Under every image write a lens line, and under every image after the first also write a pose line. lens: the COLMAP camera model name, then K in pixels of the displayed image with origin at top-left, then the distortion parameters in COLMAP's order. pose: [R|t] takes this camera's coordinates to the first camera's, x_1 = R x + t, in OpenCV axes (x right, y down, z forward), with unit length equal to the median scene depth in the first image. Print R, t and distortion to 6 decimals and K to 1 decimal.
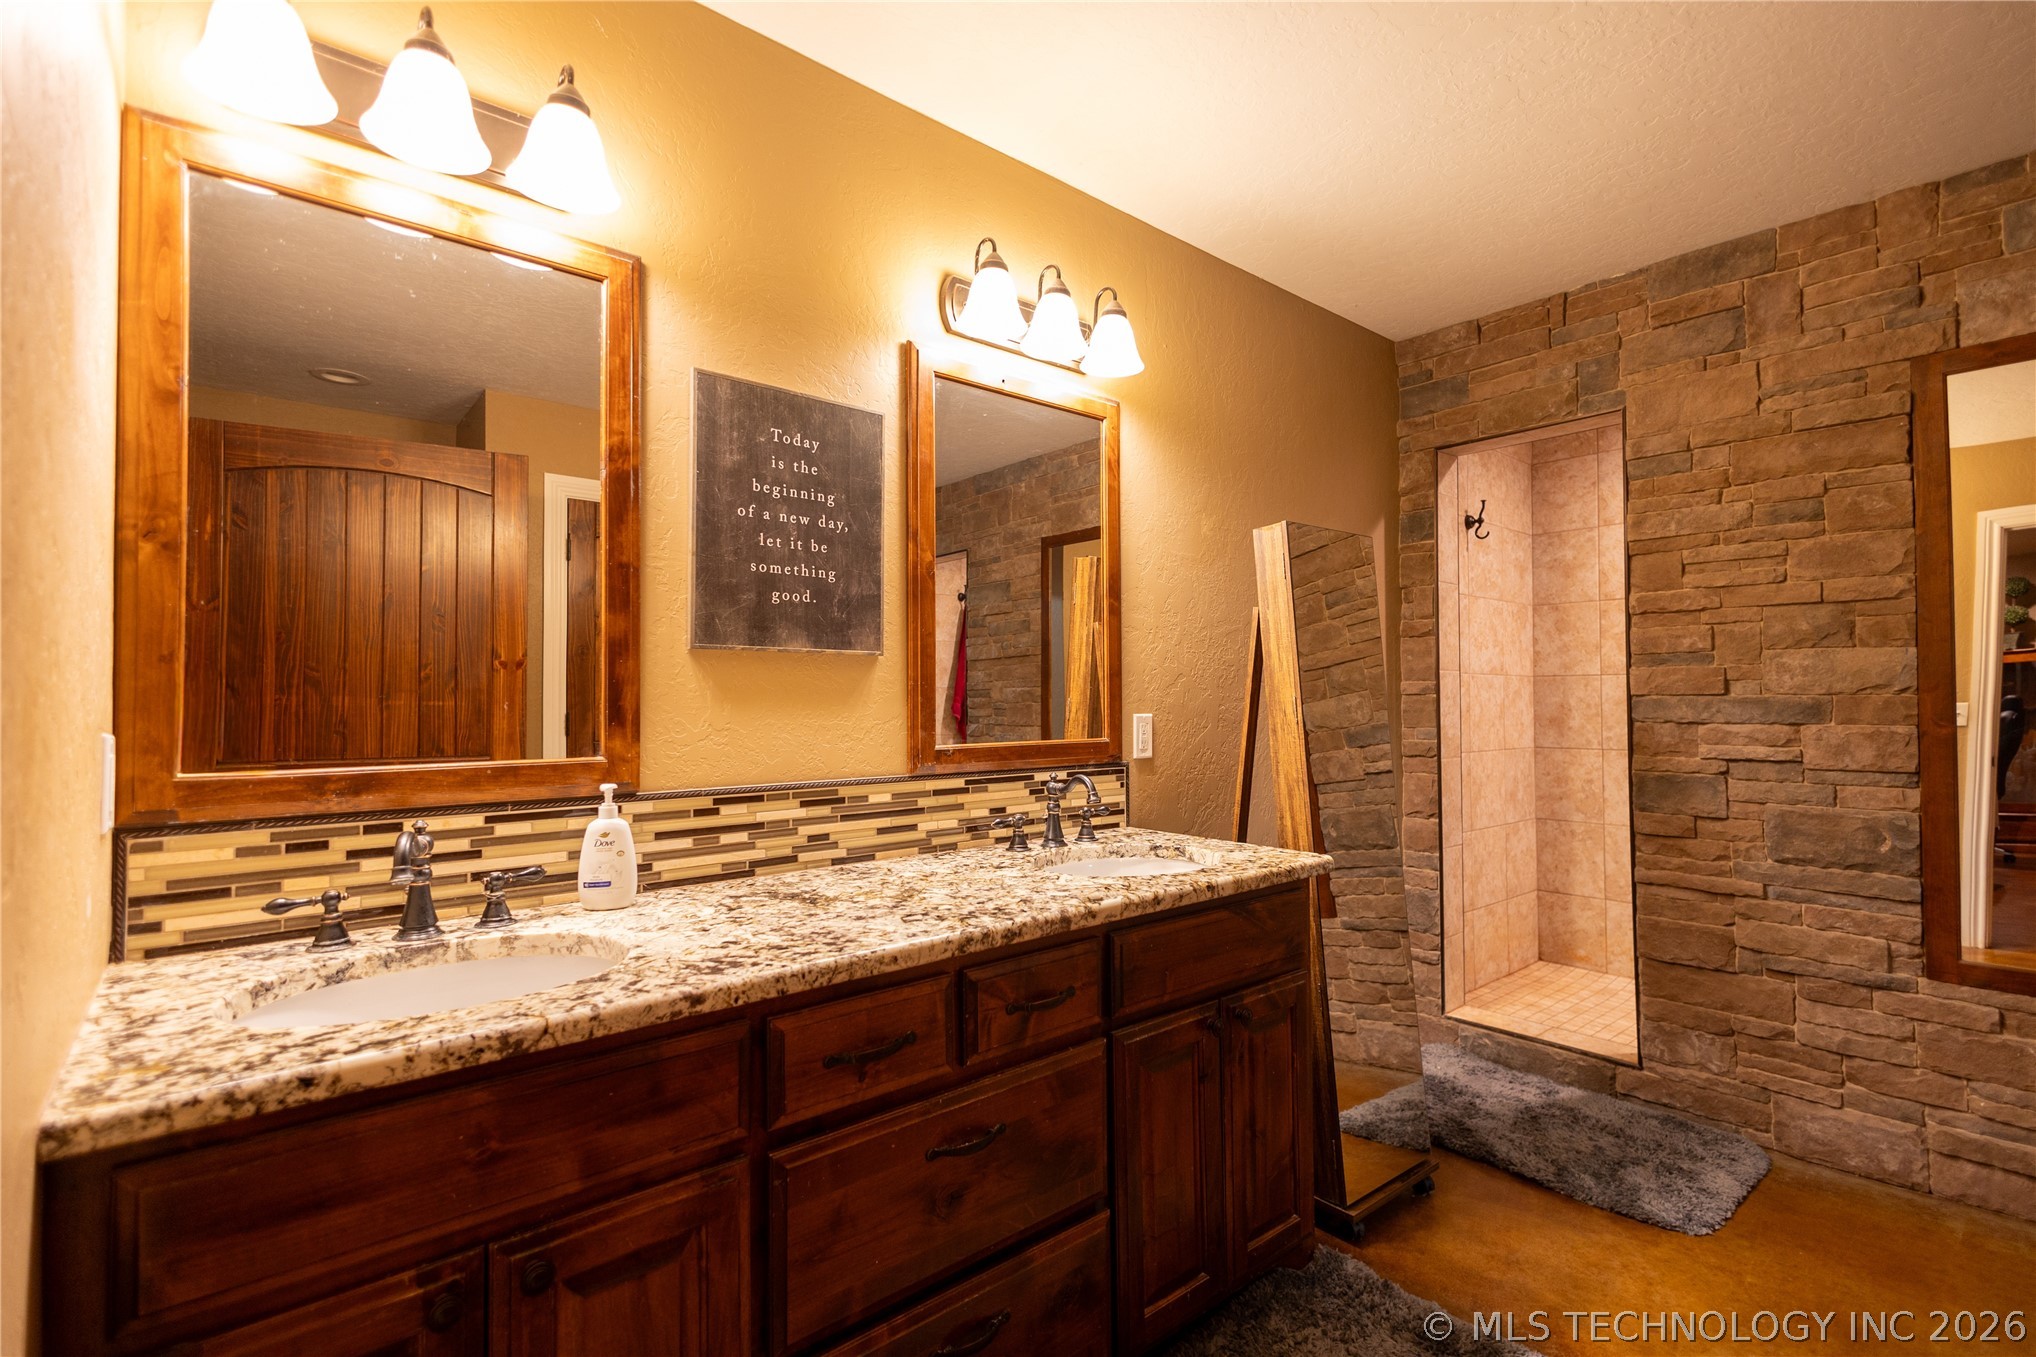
lens RADIAL K [[933.0, 0, 1023.1], [0, 933.0, 681.2], [0, 0, 1]] dist [0.012809, -0.005675]
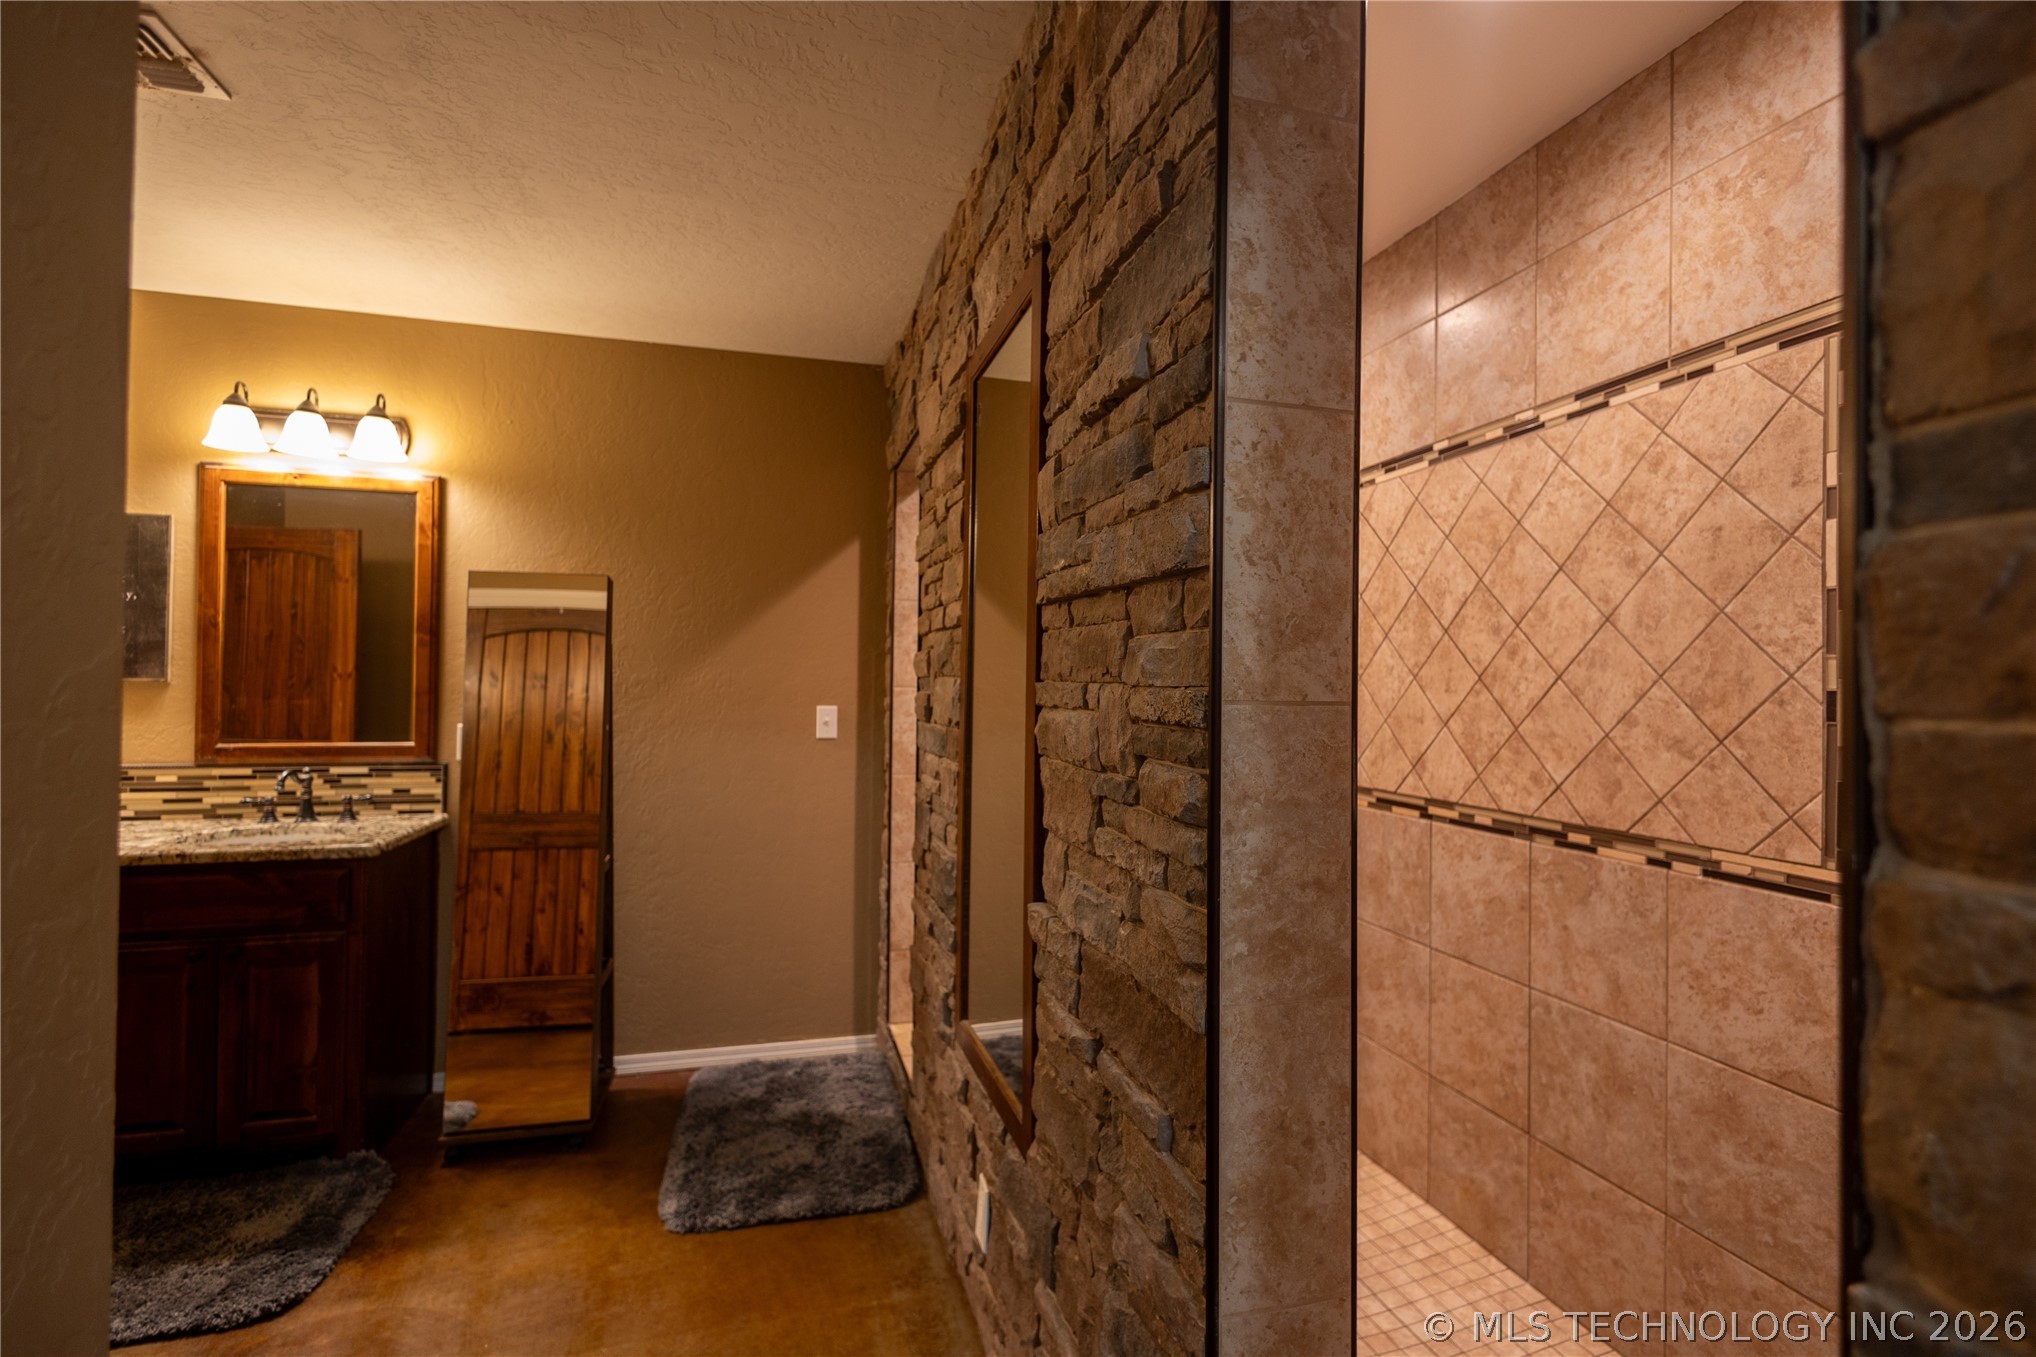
lens RADIAL K [[933.0, 0, 1019.4], [0, 933.0, 682.6], [0, 0, 1]] dist [0.012809, -0.005675]
pose [[0.904408, 0.011654, -0.426510, 1.255924], [-0.006227, 0.999881, 0.014117, -0.040954], [0.426624, -0.010111, 0.904372, 0.176727]]
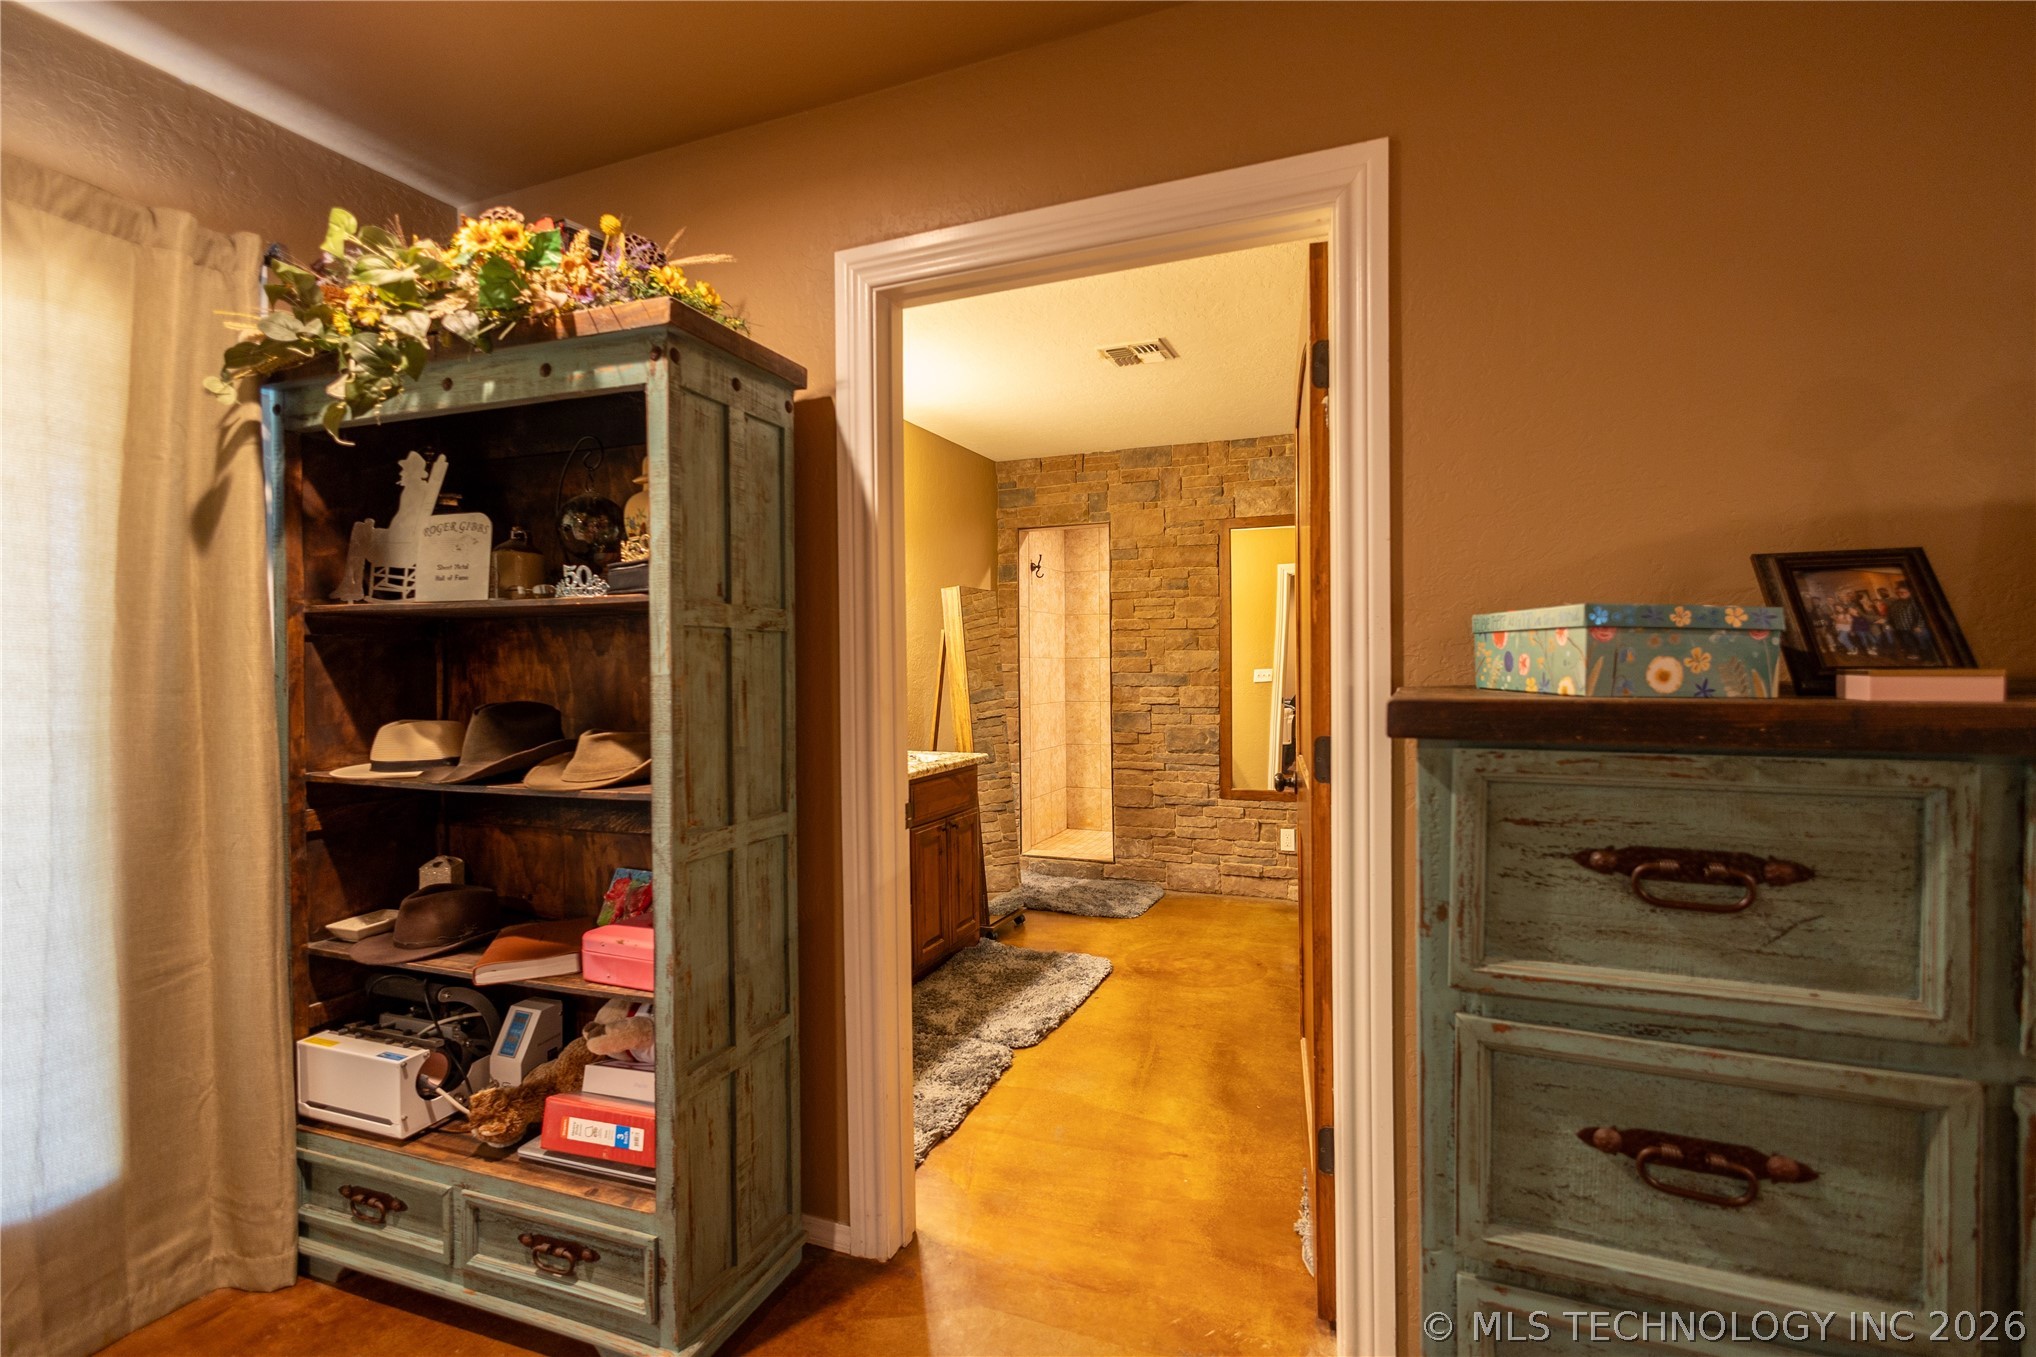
lens RADIAL K [[933.0, 0, 1031.2], [0, 933.0, 677.8], [0, 0, 1]] dist [0.012809, -0.005675]
pose [[0.889577, -0.011769, 0.456633, -0.407255], [-0.003671, 0.999452, 0.032910, -0.039203], [-0.456770, -0.030952, 0.889046, -0.684548]]
